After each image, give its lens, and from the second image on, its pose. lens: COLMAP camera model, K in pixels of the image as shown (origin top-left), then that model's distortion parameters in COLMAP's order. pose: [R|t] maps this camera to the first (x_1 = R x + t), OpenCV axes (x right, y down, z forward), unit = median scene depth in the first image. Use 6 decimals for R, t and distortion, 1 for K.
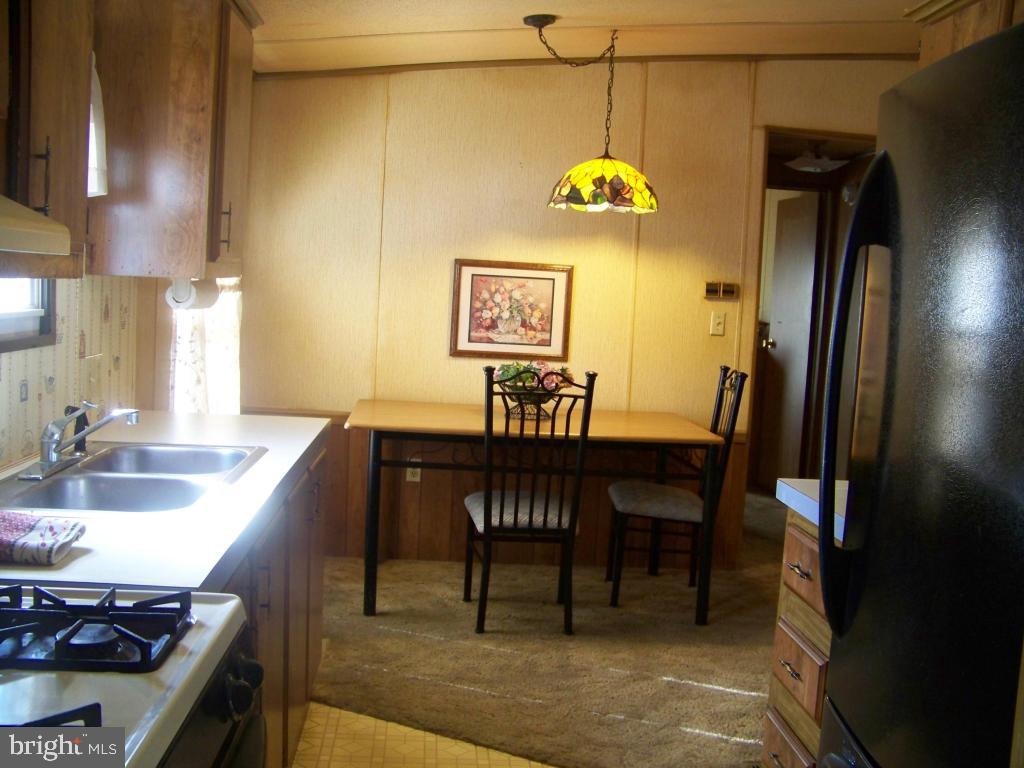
lens RADIAL K [[1084.8, 0, 534.4], [0, 1084.8, 381.3], [0, 0, 1]] dist [-0.252754, 0.344366]
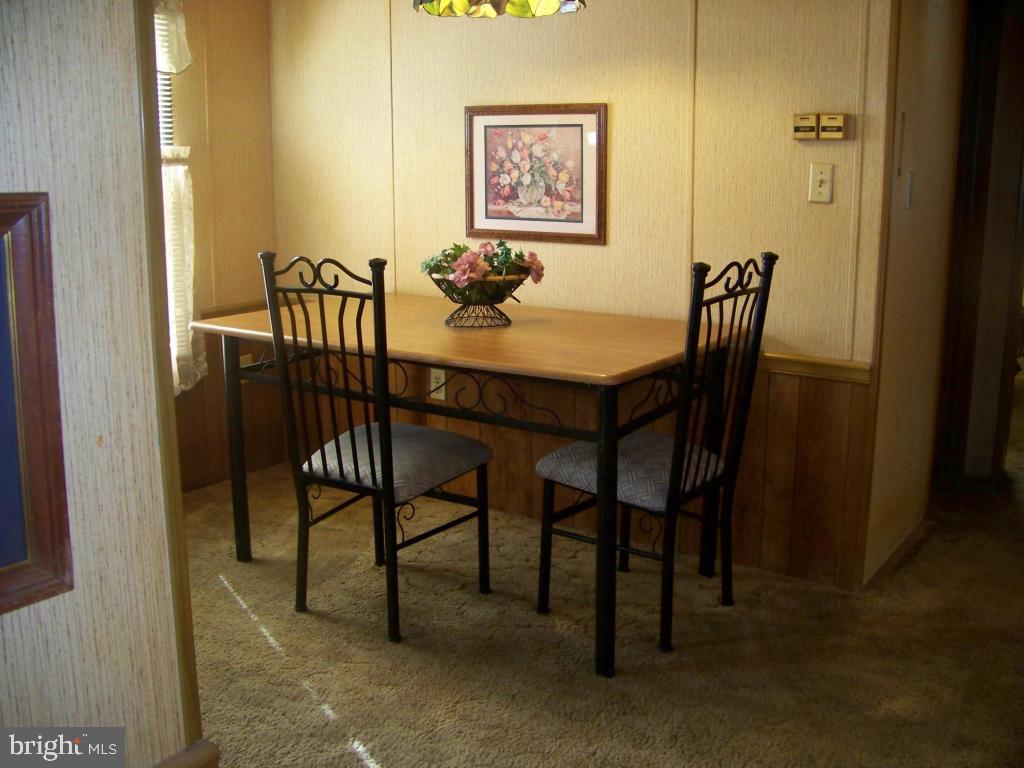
lens RADIAL K [[1084.8, 0, 534.4], [0, 1084.8, 381.3], [0, 0, 1]] dist [-0.252754, 0.344366]
pose [[0.779968, 0.077820, -0.620962, 0.430782], [-0.013283, 0.994074, 0.107894, -0.005394], [0.625679, -0.075906, 0.776379, 0.440877]]
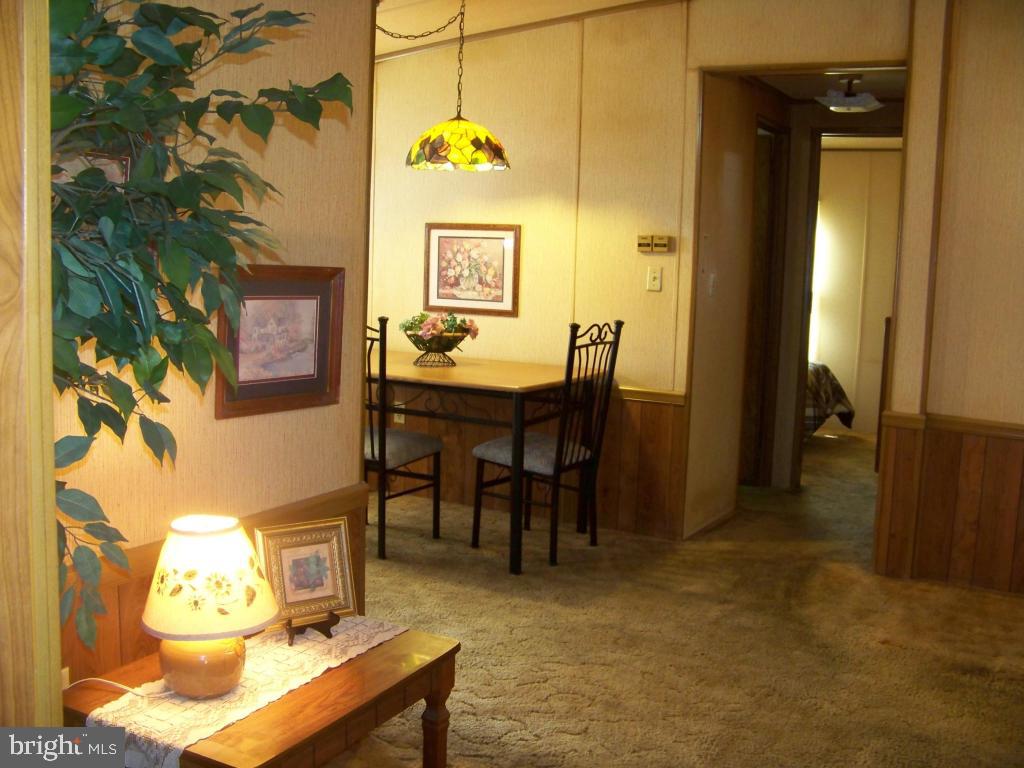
lens RADIAL K [[1084.8, 0, 534.4], [0, 1084.8, 381.3], [0, 0, 1]] dist [-0.252754, 0.344366]
pose [[0.831434, 0.038912, -0.554260, 0.631883], [-0.036111, 0.999220, 0.015980, 0.026836], [0.554449, 0.006728, 0.832190, 0.142952]]
